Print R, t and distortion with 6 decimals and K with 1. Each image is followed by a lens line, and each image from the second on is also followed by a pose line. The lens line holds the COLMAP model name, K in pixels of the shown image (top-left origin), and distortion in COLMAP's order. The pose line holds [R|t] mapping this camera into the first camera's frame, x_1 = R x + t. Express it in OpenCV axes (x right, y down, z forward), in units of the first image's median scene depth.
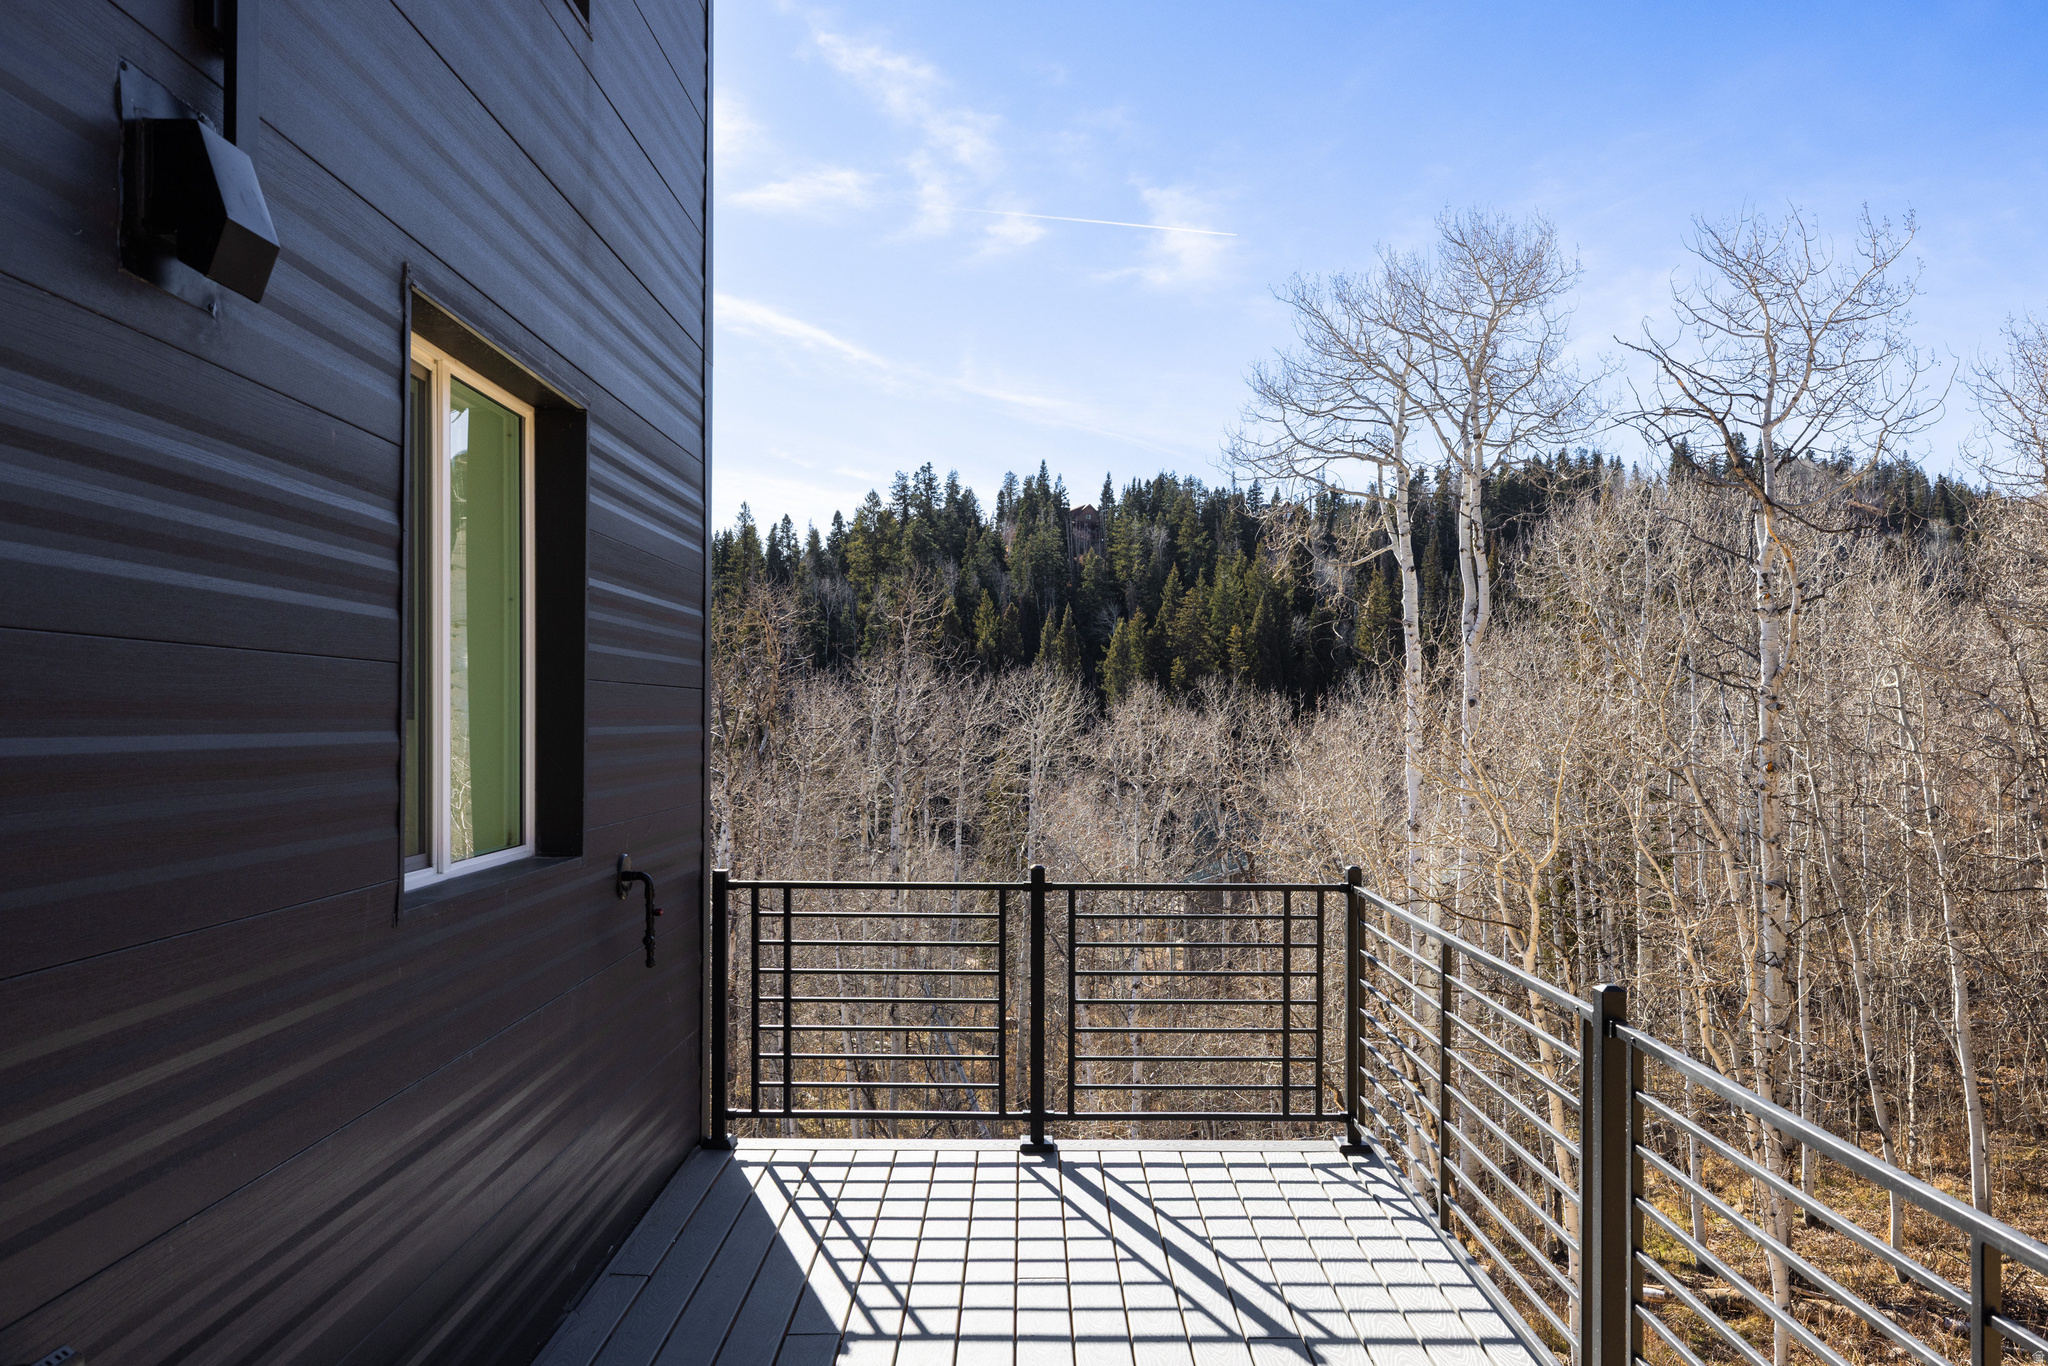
lens RADIAL K [[2266.0, 0, 1024.0], [0, 2266.0, 683.0], [0, 0, 1]] dist [-0.007145, -0.000775]
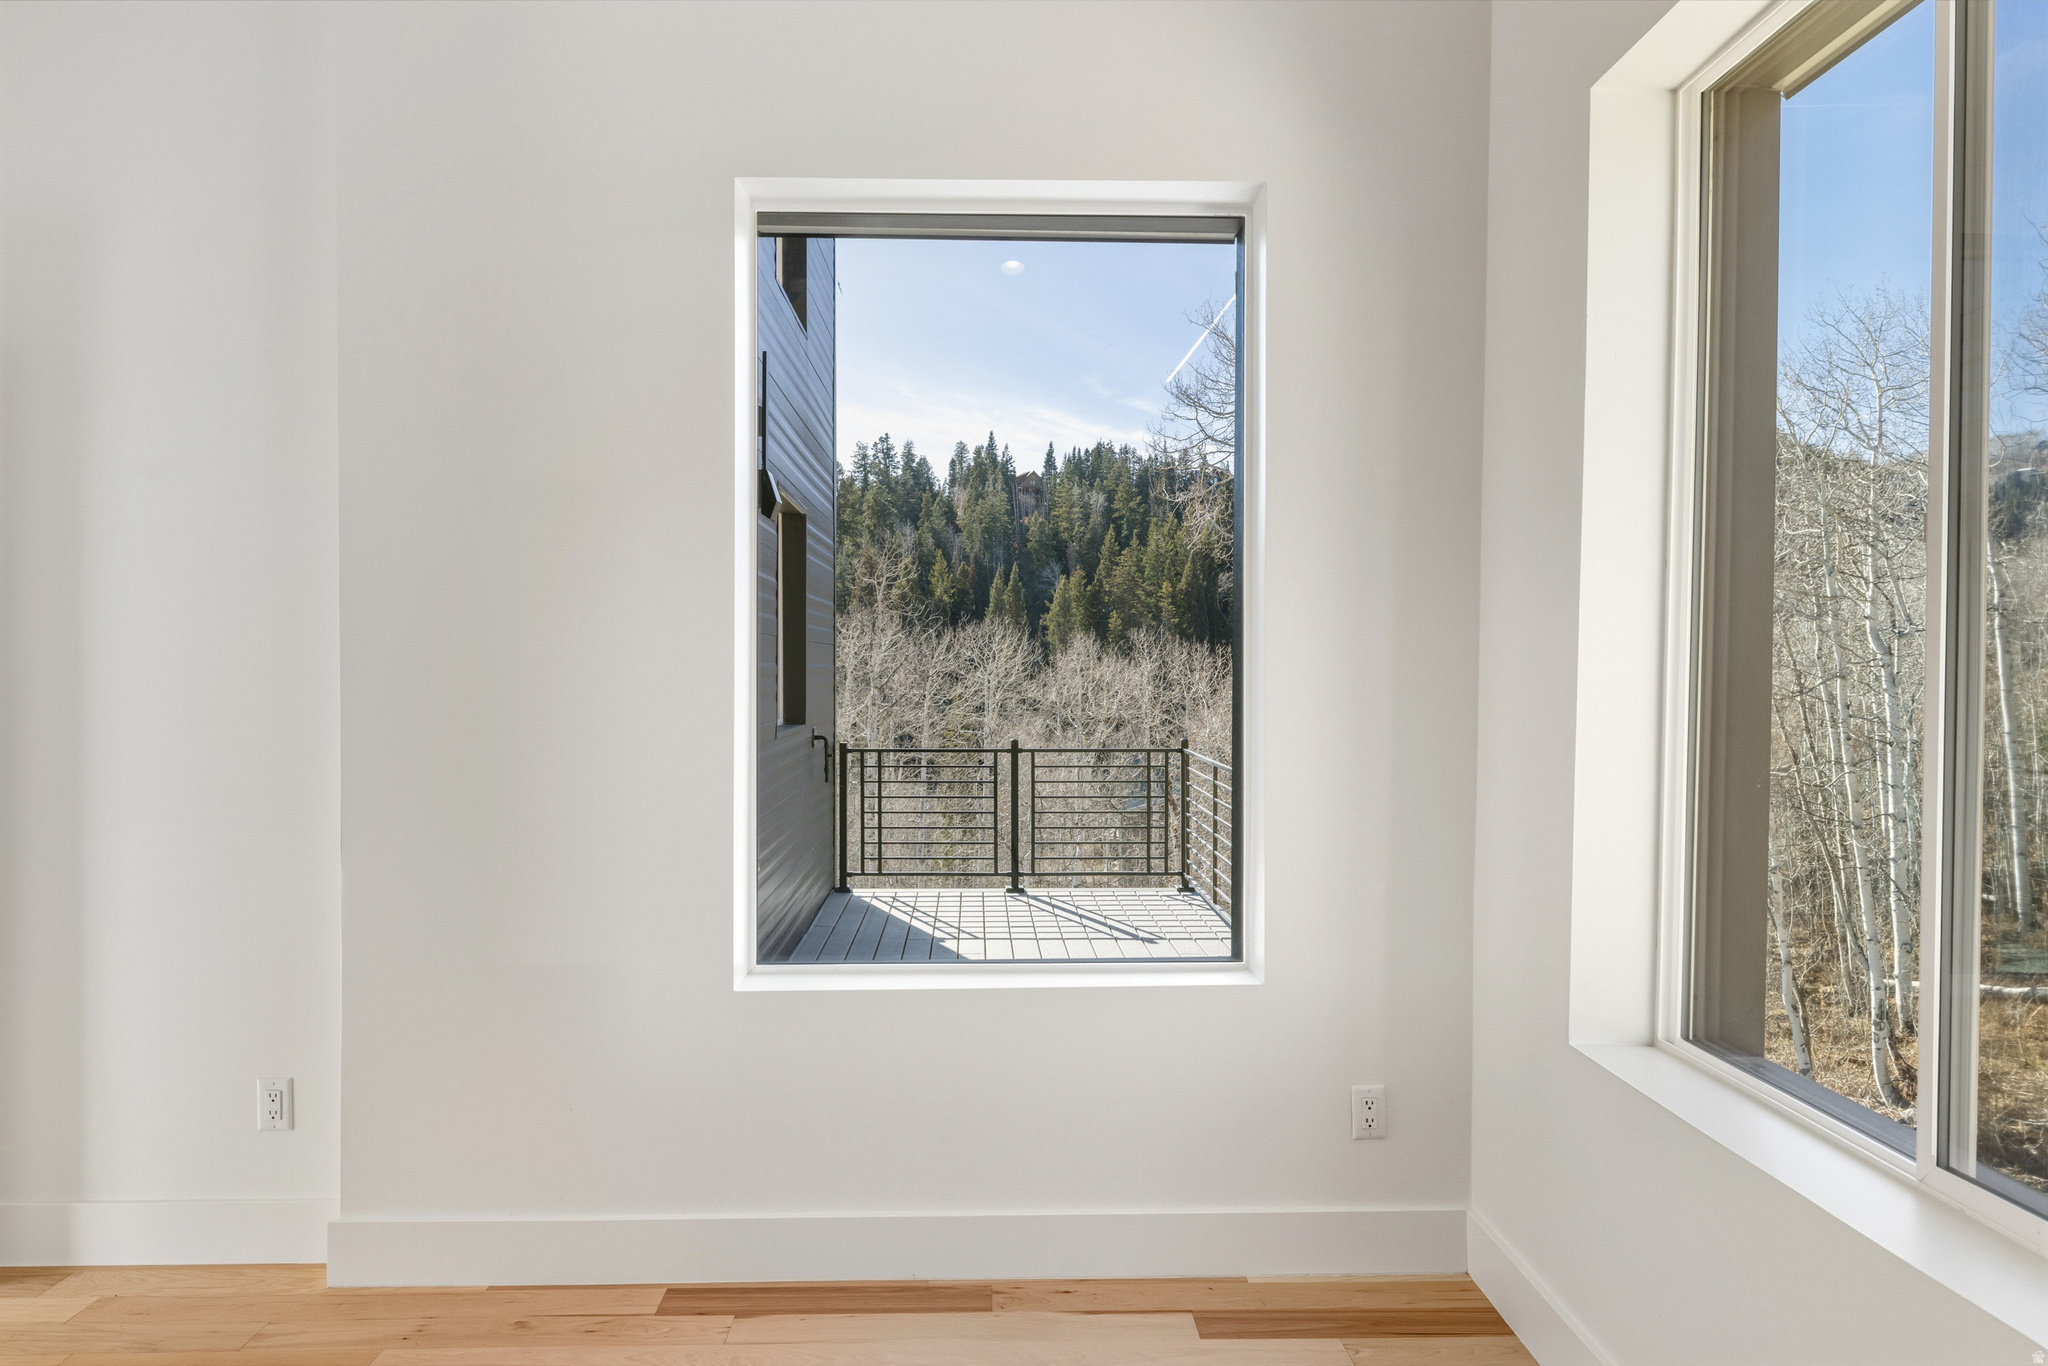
lens RADIAL K [[2266.0, 0, 1024.0], [0, 2266.0, 683.0], [0, 0, 1]] dist [-0.007145, -0.000775]
pose [[0.999676, -0.005254, 0.024902, -0.004499], [0.004707, 0.999747, 0.021995, -0.000819], [-0.025012, -0.021871, 0.999448, -0.119454]]
